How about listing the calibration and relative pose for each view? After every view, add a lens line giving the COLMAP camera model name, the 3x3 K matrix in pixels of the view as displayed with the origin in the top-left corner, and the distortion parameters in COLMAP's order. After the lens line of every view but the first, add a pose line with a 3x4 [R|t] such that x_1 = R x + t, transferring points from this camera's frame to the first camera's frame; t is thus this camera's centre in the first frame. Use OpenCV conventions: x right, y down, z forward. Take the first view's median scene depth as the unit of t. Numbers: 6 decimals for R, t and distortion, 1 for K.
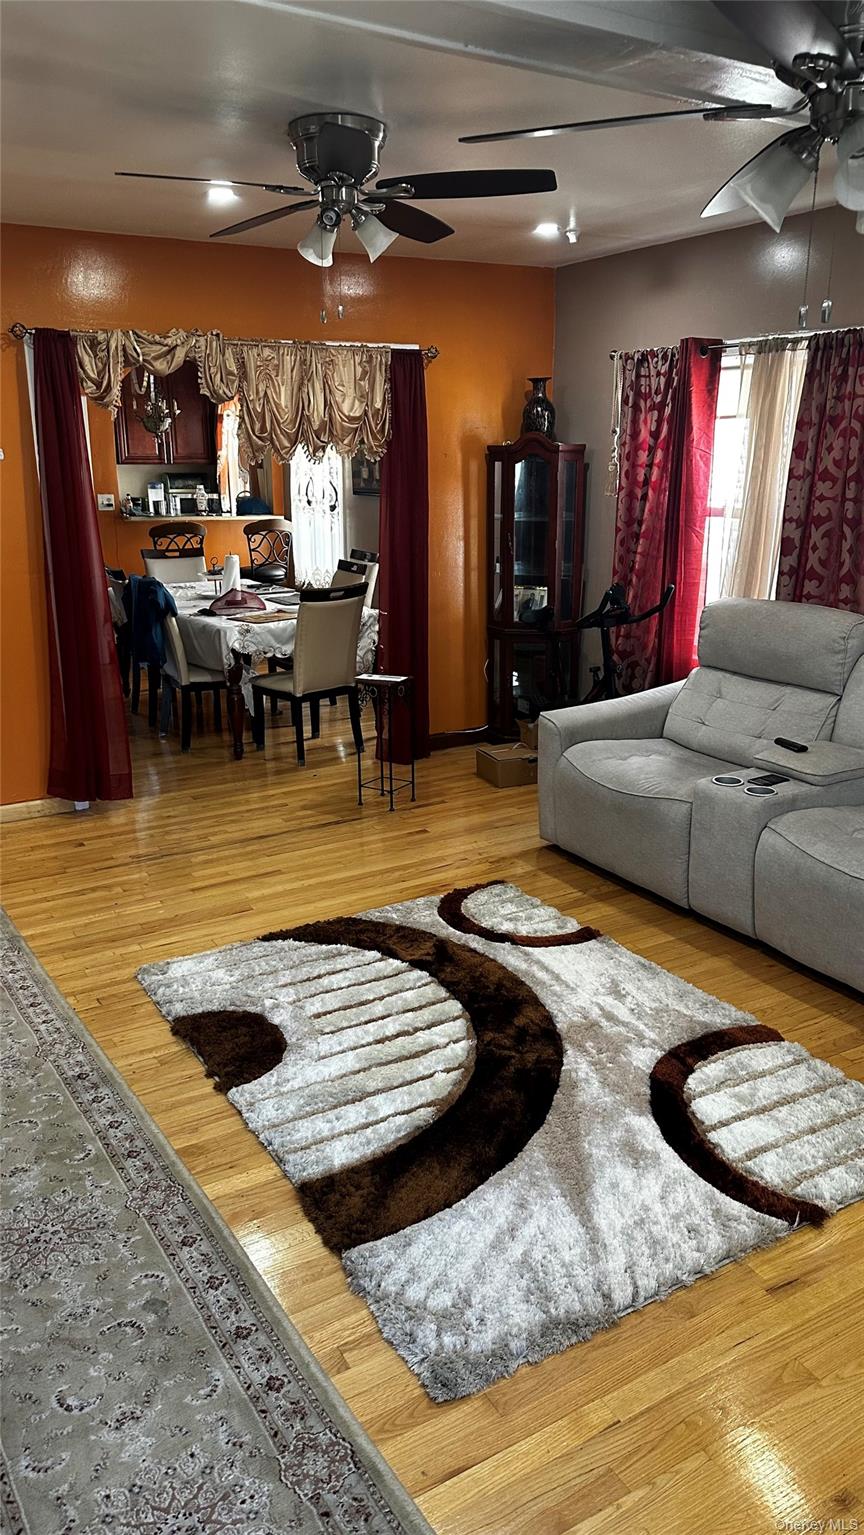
lens RADIAL K [[1077.8, 0, 432.0], [0, 1077.8, 767.5], [0, 0, 1]] dist [0.163009, -0.308013]
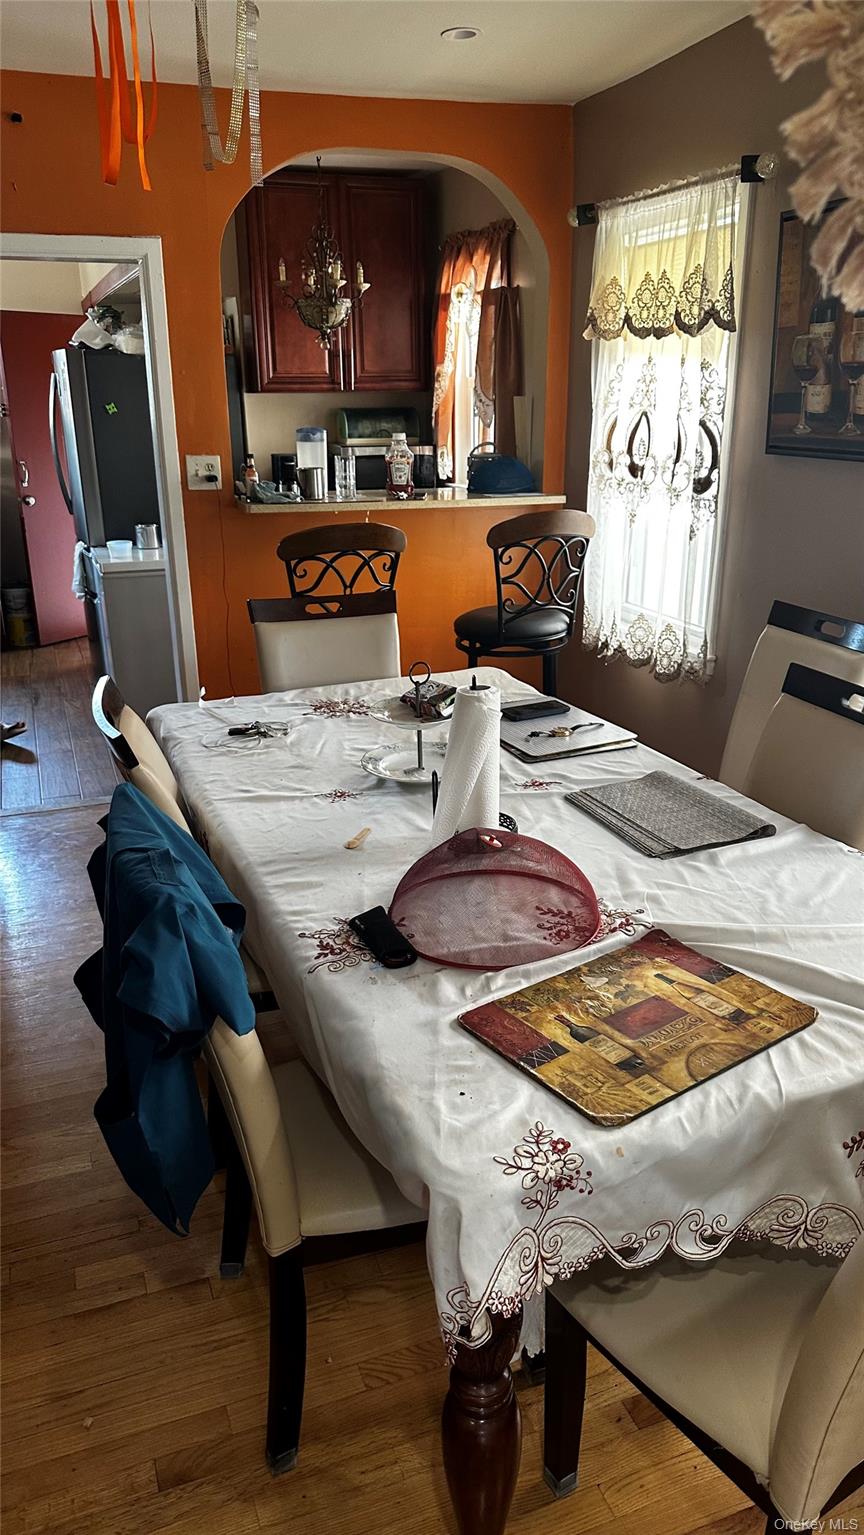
lens RADIAL K [[1077.8, 0, 432.0], [0, 1077.8, 767.5], [0, 0, 1]] dist [0.163009, -0.308013]
pose [[0.983297, 0.051742, -0.174499, -0.104181], [-0.042179, 0.997421, 0.058072, -0.137260], [0.177053, -0.049742, 0.982943, 0.512567]]
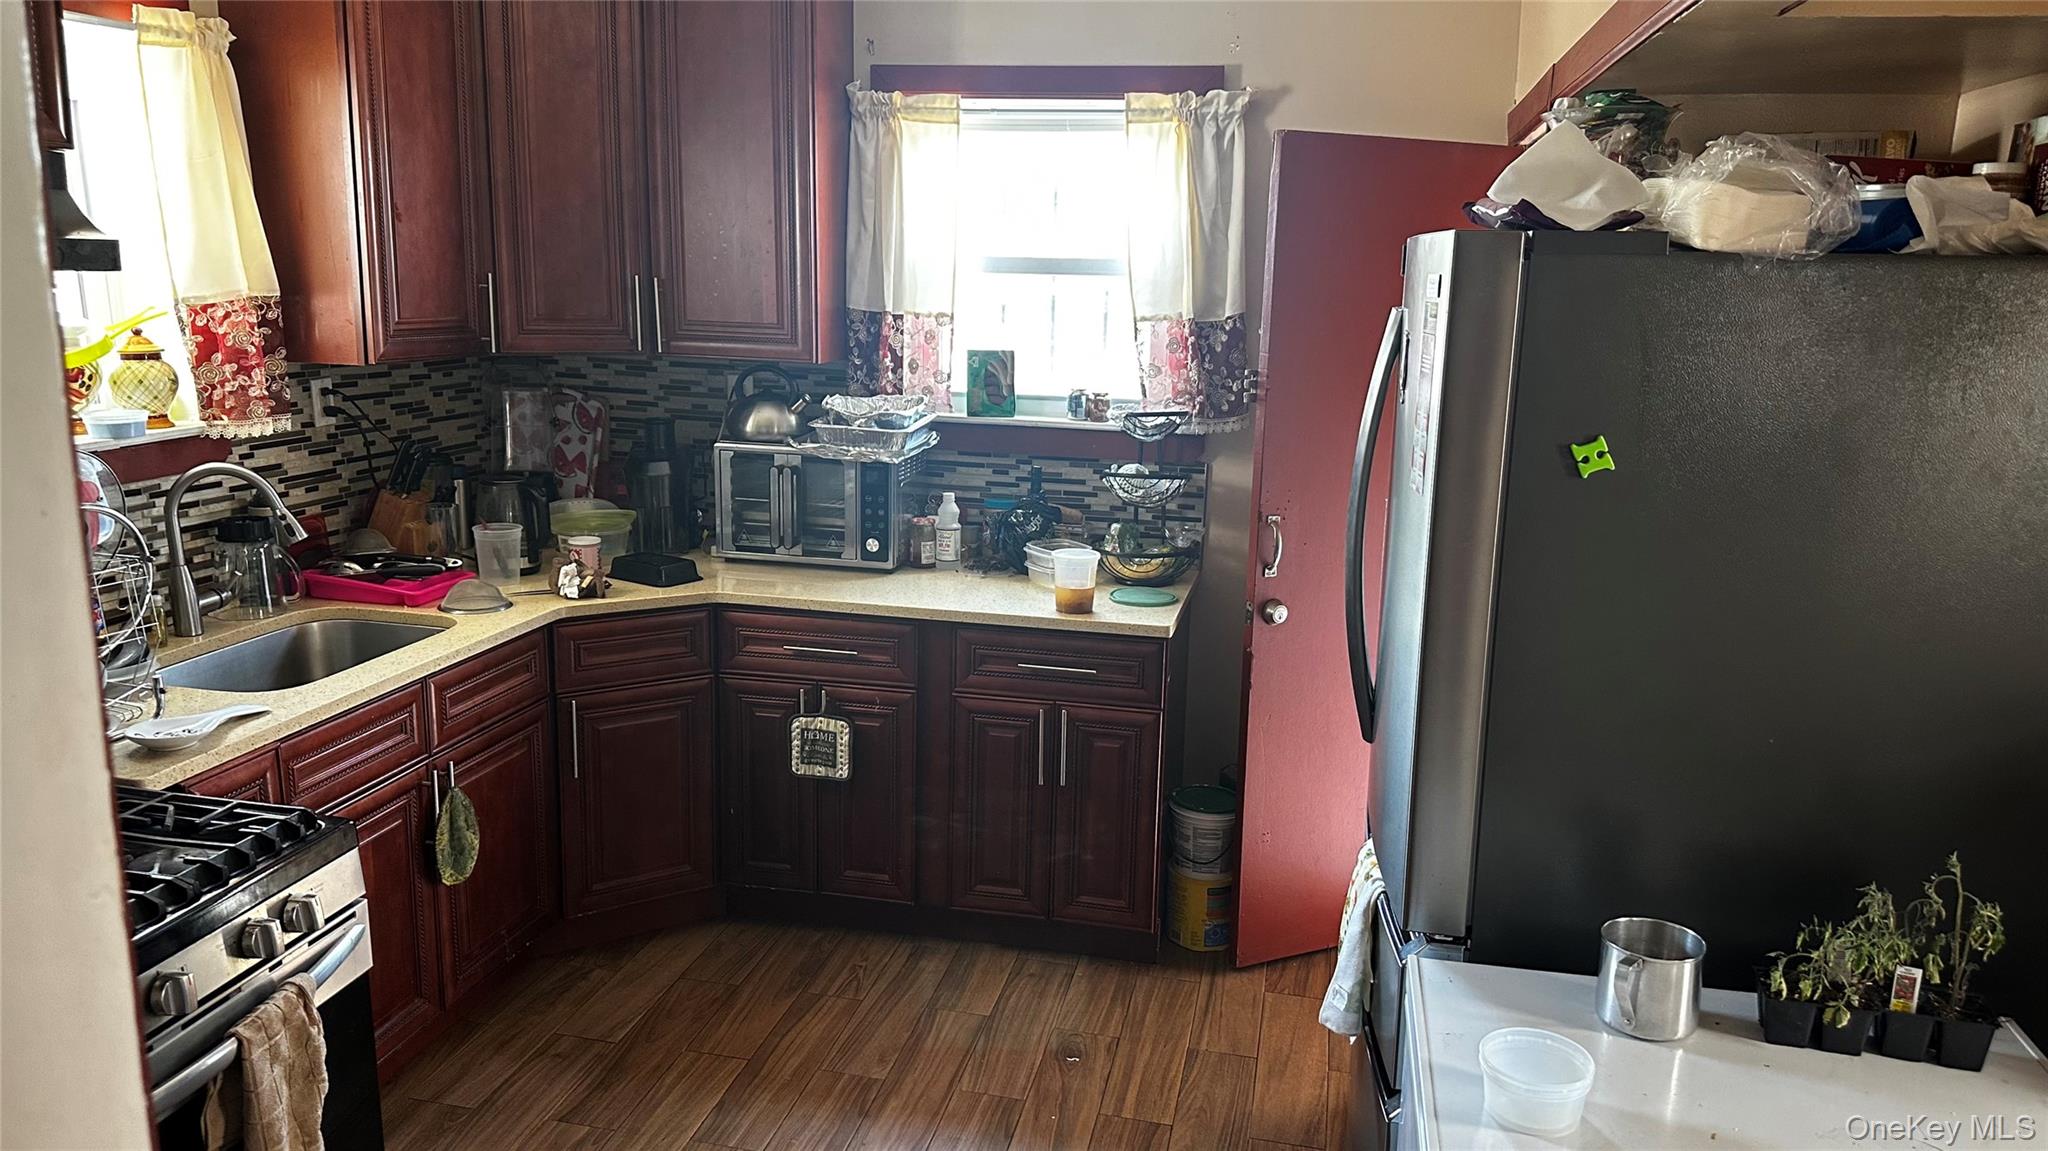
lens RADIAL K [[1438.0, 0, 1024.0], [0, 1438.0, 575.5], [0, 0, 1]] dist [0.163009, -0.308013]
pose [[0.731412, 0.154151, -0.664284, -0.261409], [-0.209372, 0.977829, -0.003618, -0.227997], [0.648999, 0.141729, 0.747471, 0.791974]]
